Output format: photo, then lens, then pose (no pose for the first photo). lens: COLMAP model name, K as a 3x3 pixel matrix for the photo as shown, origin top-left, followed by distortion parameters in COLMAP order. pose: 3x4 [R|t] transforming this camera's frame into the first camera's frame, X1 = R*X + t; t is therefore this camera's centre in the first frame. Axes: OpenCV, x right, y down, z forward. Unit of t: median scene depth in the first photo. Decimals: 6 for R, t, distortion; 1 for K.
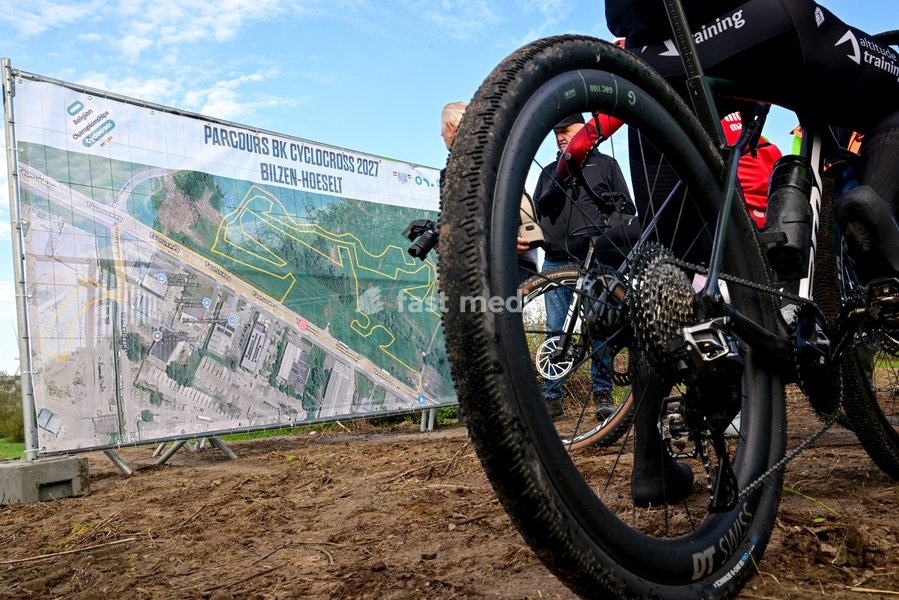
lens RADIAL K [[711.1, 0, 422.8], [0, 711.1, 277.8], [0, 0, 1]] dist [0.003854, -0.003115]
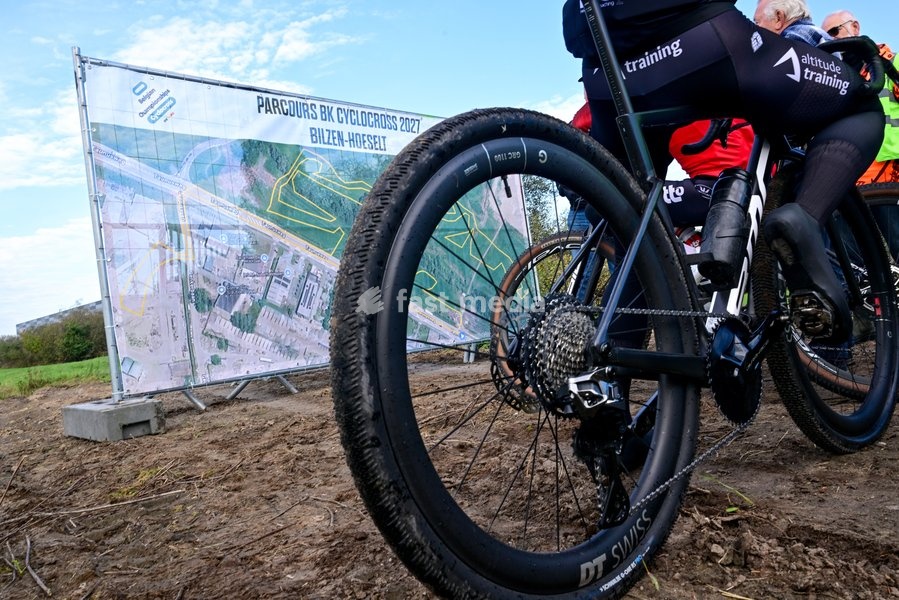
lens RADIAL K [[648.3, 0, 435.6], [0, 648.3, 267.4], [0, 0, 1]] dist [0.000523, 0.000755]
pose [[0.997528, -0.017980, -0.067926, 0.119120], [0.023841, 0.995967, 0.086490, -0.106775], [0.066097, -0.087896, 0.993934, -0.019360]]
